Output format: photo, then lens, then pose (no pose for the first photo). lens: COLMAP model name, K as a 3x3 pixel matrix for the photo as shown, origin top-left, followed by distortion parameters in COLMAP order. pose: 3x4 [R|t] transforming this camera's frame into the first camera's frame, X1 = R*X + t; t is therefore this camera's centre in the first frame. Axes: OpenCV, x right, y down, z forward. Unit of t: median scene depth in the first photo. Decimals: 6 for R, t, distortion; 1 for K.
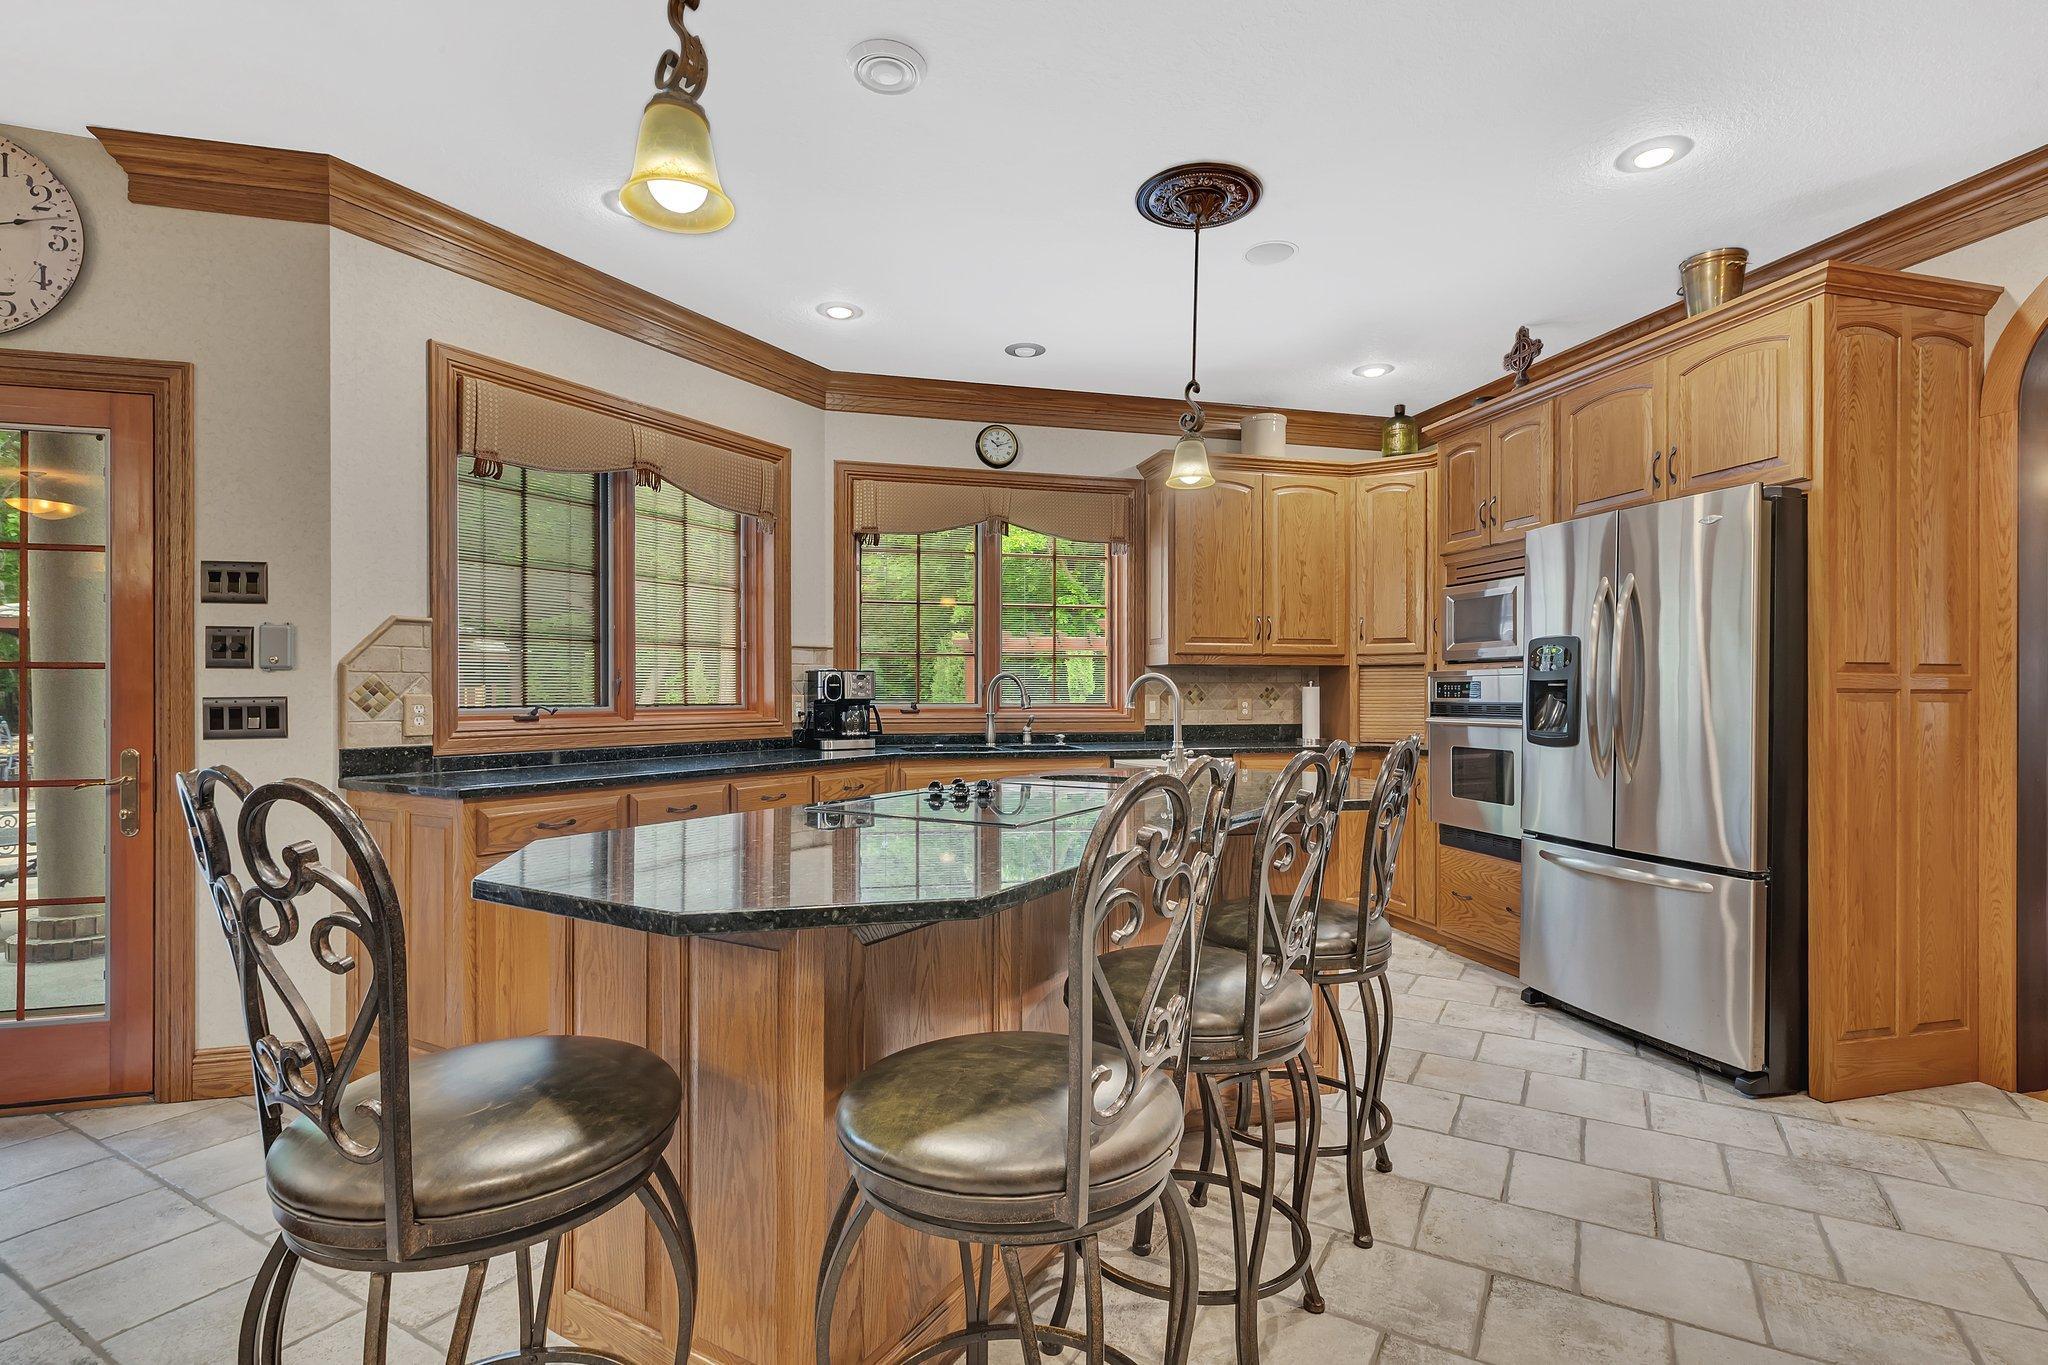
lens RADIAL K [[971.6, 0, 1026.6], [0, 971.6, 692.9], [0, 0, 1]] dist [-0.001679, -0.000849]
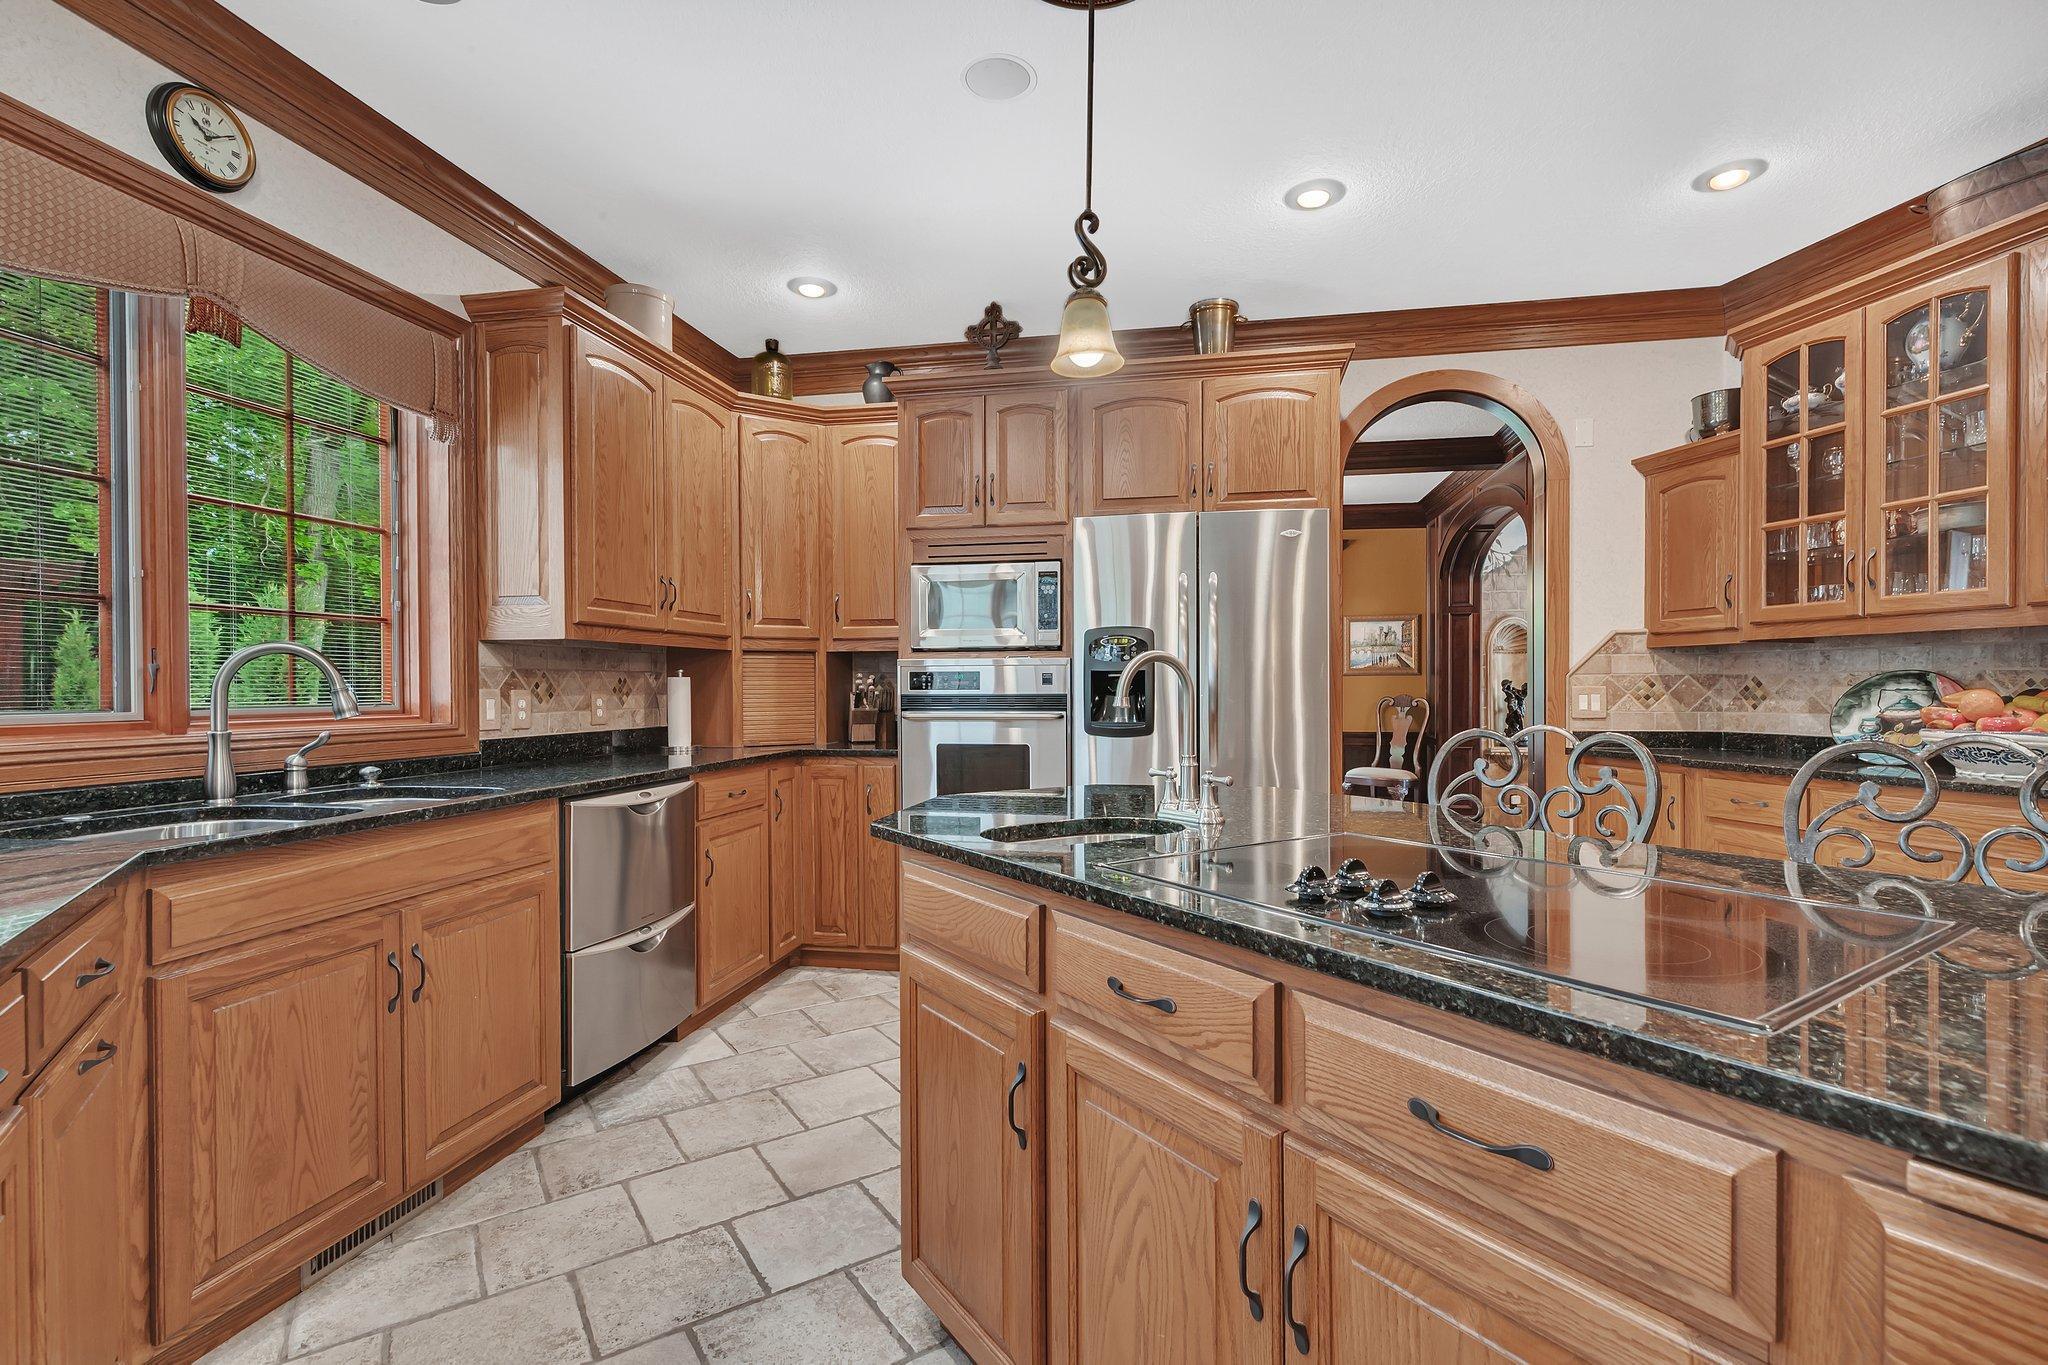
lens RADIAL K [[947.0, 0, 1031.5], [0, 947.0, 691.2], [0, 0, 1]] dist [0.001927, -0.000443]
pose [[0.432371, -0.006740, 0.901671, -0.267899], [0.003885, 0.999977, 0.005612, 0.001570], [-0.901688, 0.001076, 0.432387, 0.470328]]
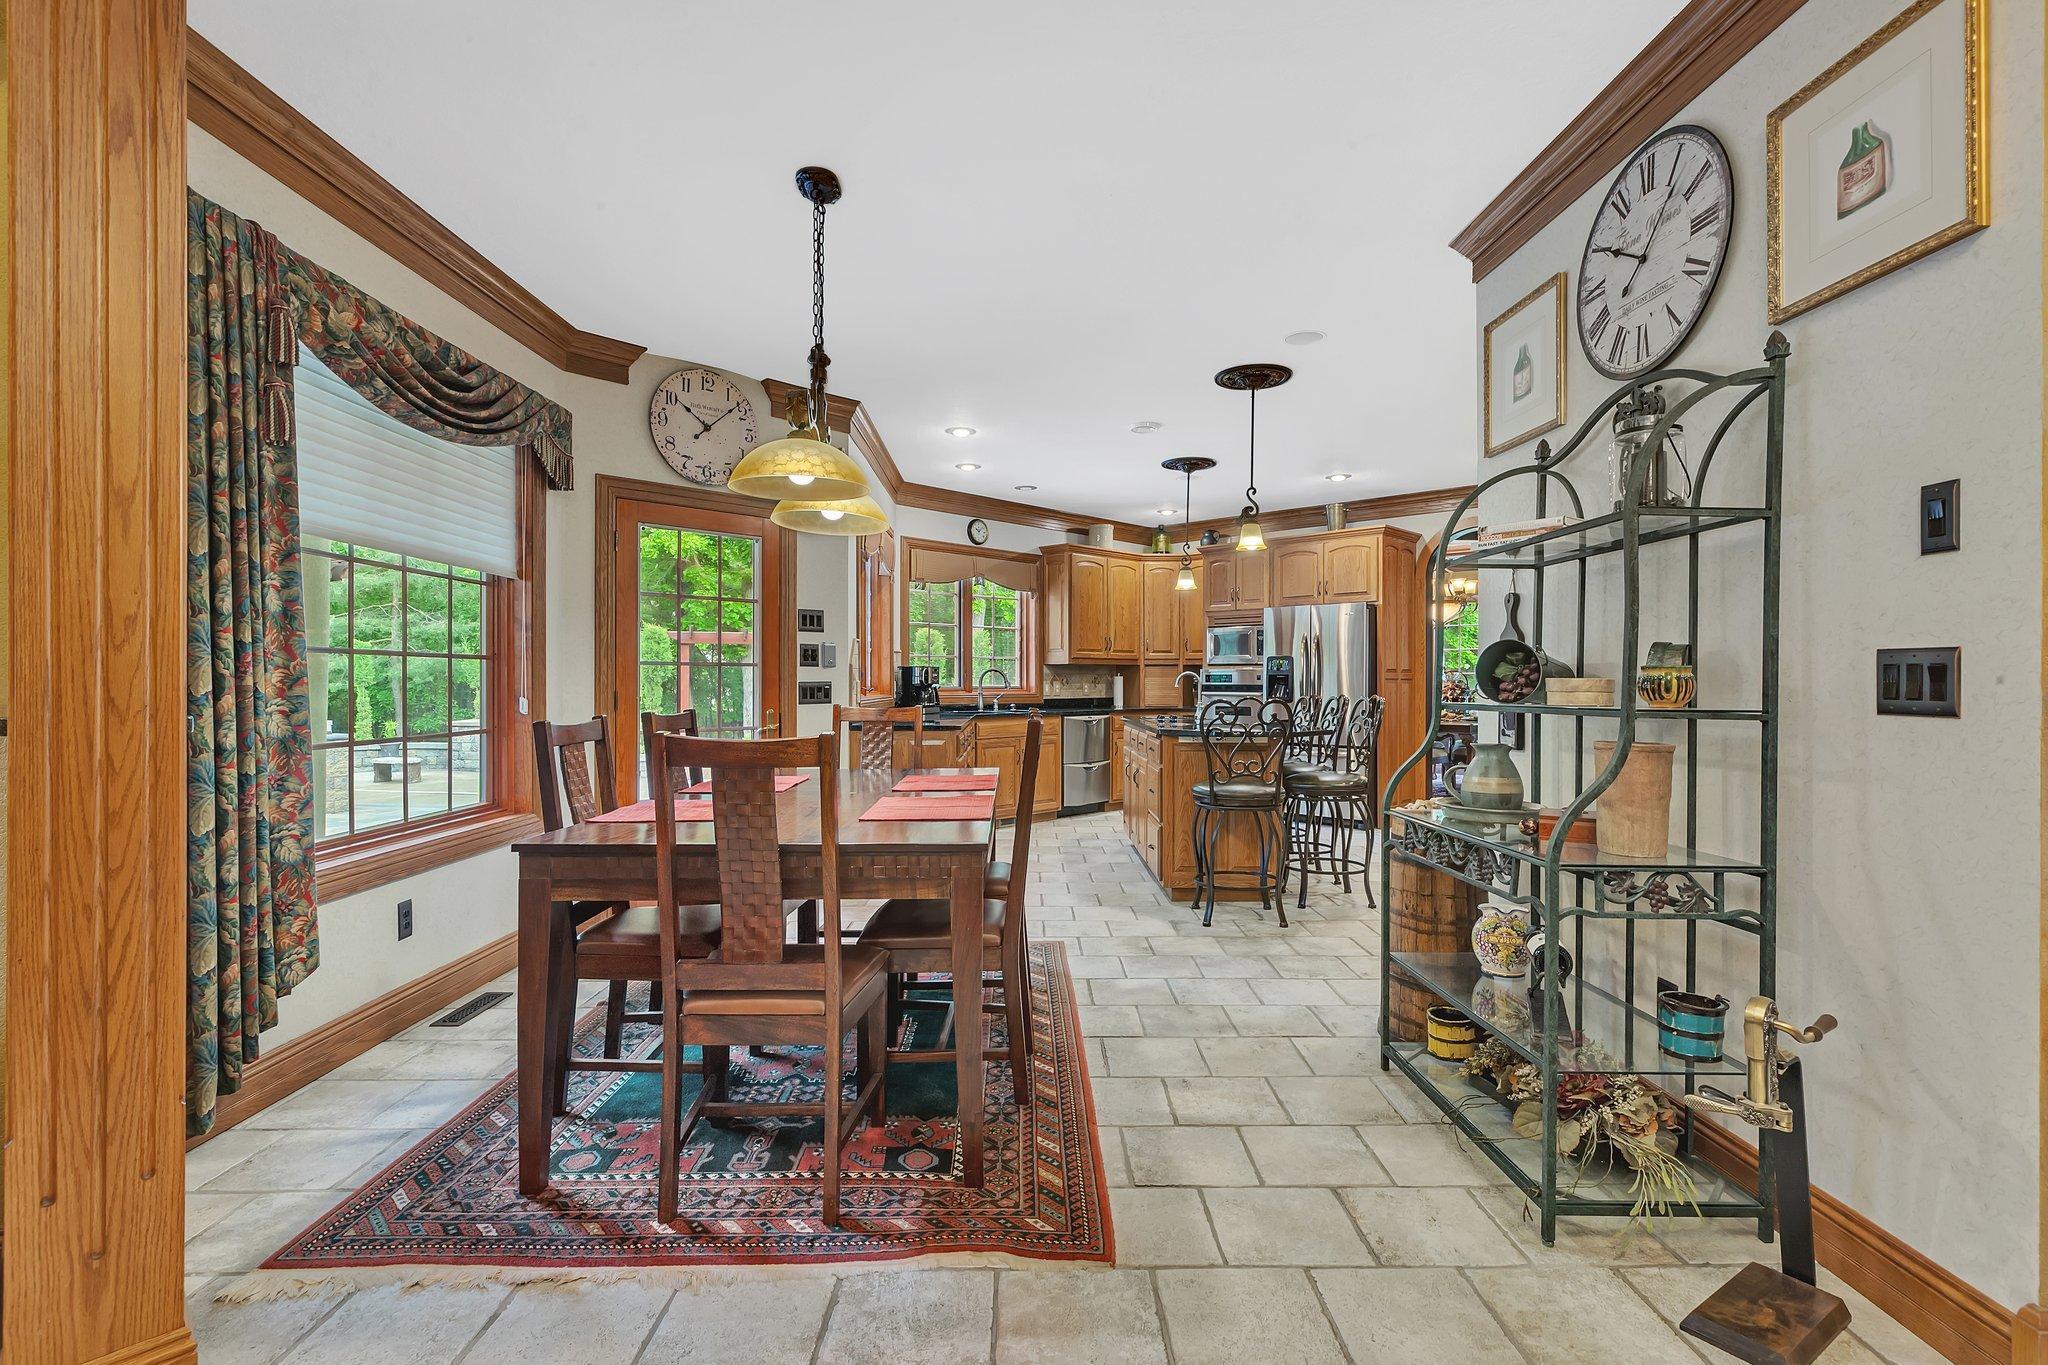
lens RADIAL K [[990.7, 0, 1024.0], [0, 990.7, 682.5], [0, 0, 1]] dist [0.000914, -0.000072]
pose [[0.858572, -0.000975, 0.512692, -0.846708], [-0.000469, 0.999996, 0.002687, -0.000079], [-0.512693, -0.002547, 0.858568, -0.507368]]
